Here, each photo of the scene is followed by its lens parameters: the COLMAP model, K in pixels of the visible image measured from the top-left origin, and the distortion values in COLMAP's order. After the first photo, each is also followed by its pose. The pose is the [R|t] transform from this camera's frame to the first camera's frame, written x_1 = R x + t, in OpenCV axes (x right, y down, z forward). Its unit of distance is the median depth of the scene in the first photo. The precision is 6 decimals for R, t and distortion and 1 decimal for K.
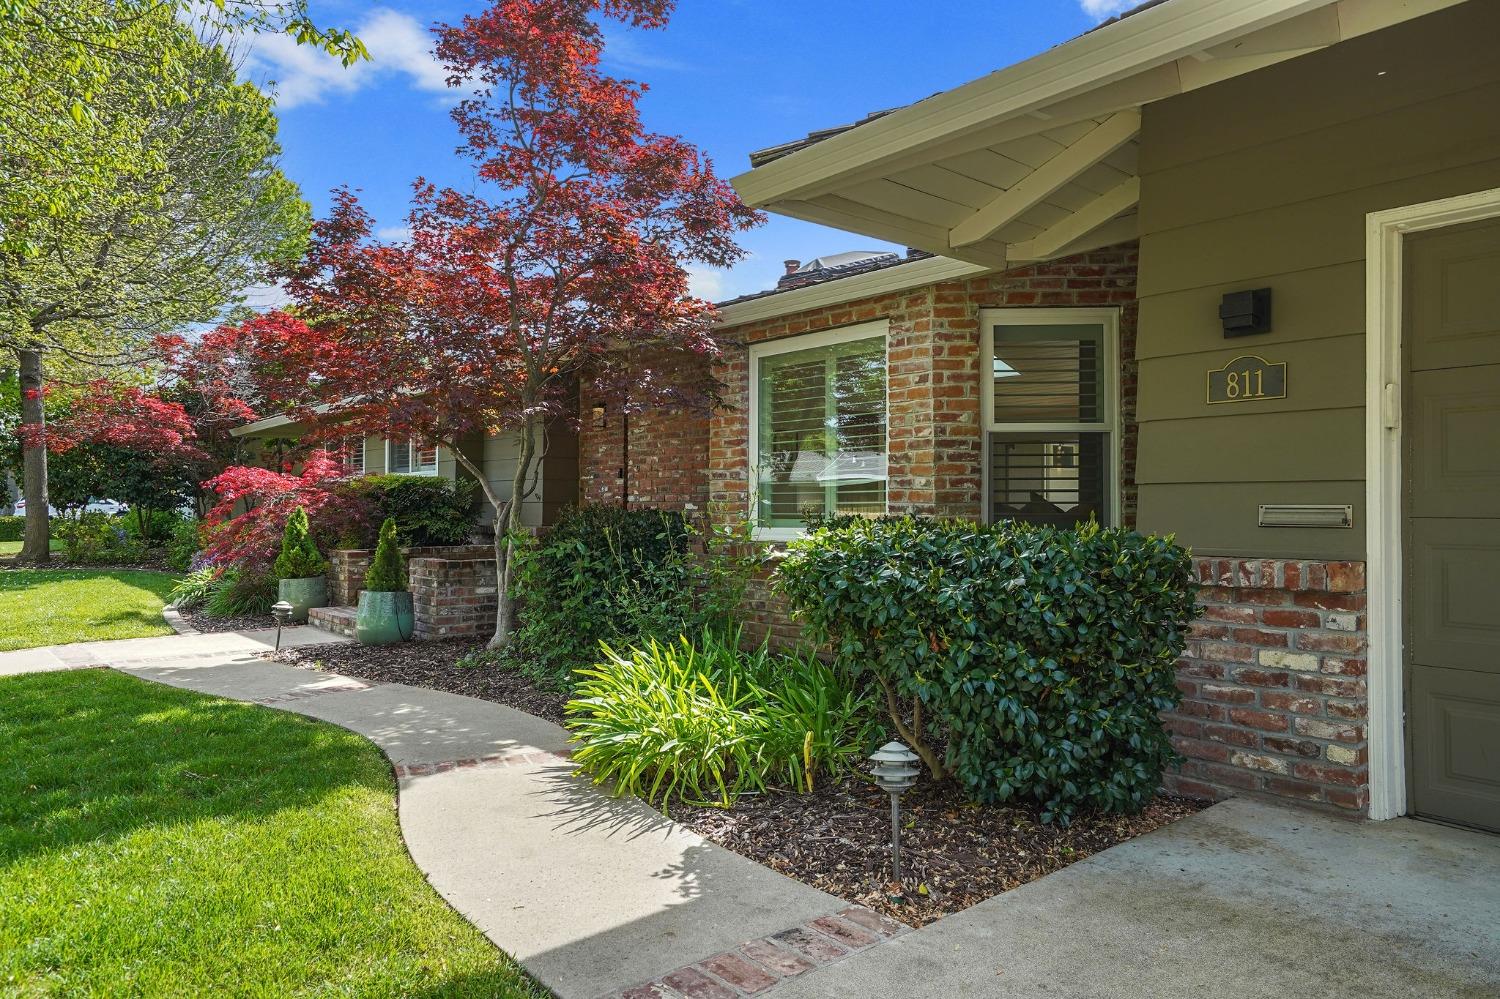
lens RADIAL K [[999.9, 0, 751.3], [0, 999.9, 503.3], [0, 0, 1]] dist [-0.003917, 0.000071]
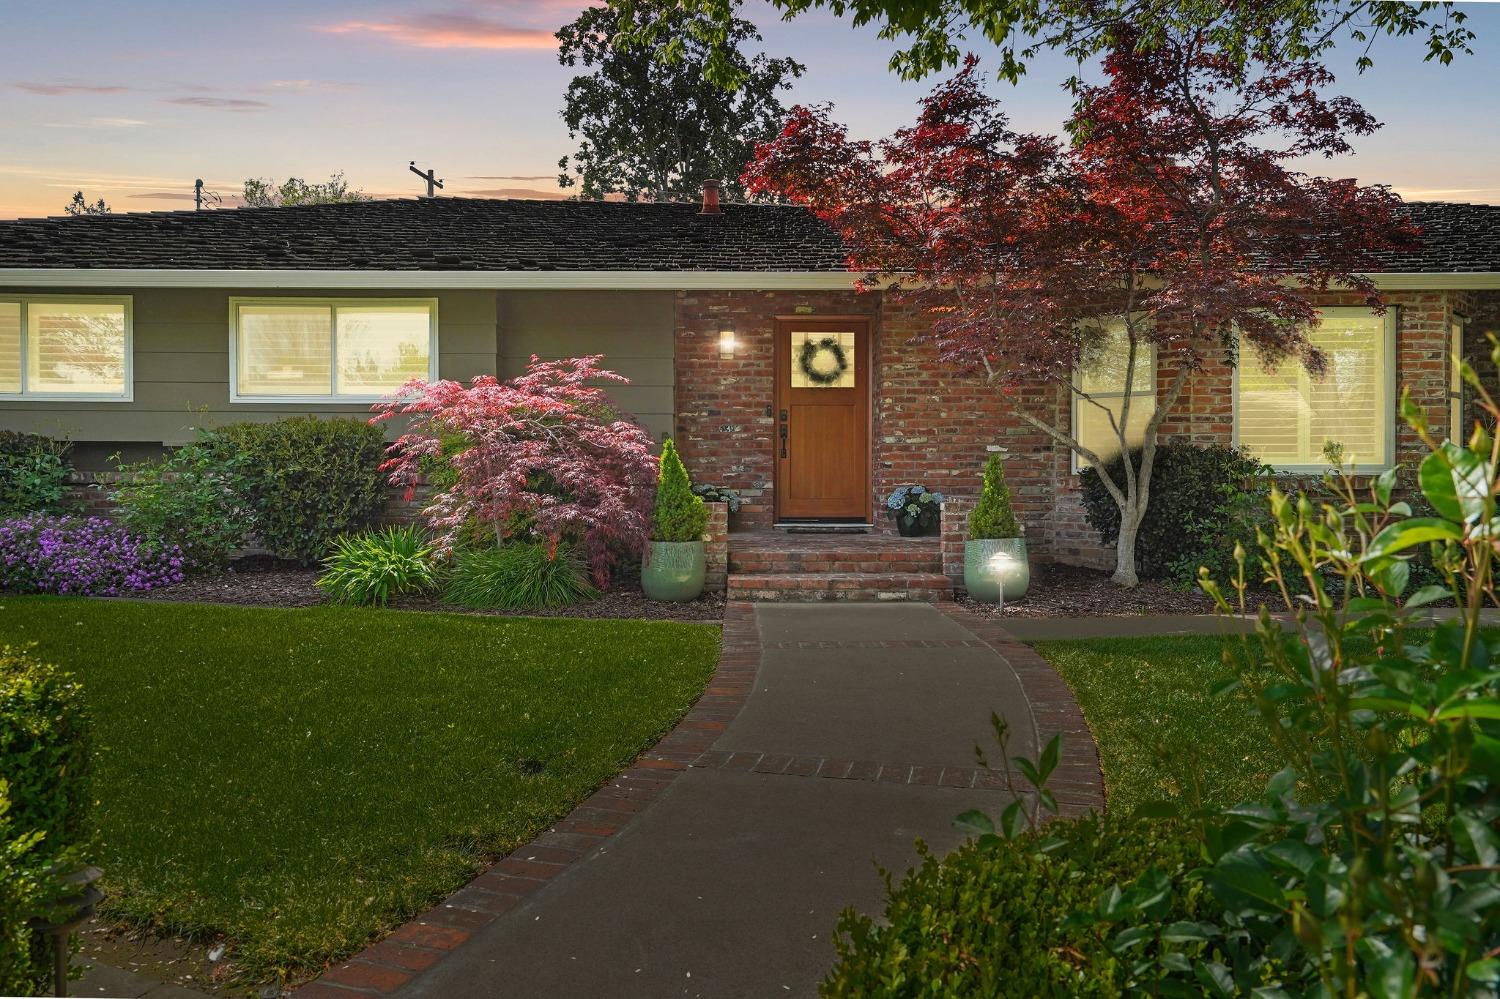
lens RADIAL K [[1130.4, 0, 750.0], [0, 1130.4, 492.2], [0, 0, 1]] dist [0.039054, 0.004493]
pose [[0.627218, -0.015940, 0.778681, -1.672976], [-0.002745, 0.999739, 0.022676, 0.033684], [-0.778839, -0.016360, 0.627011, 0.727719]]
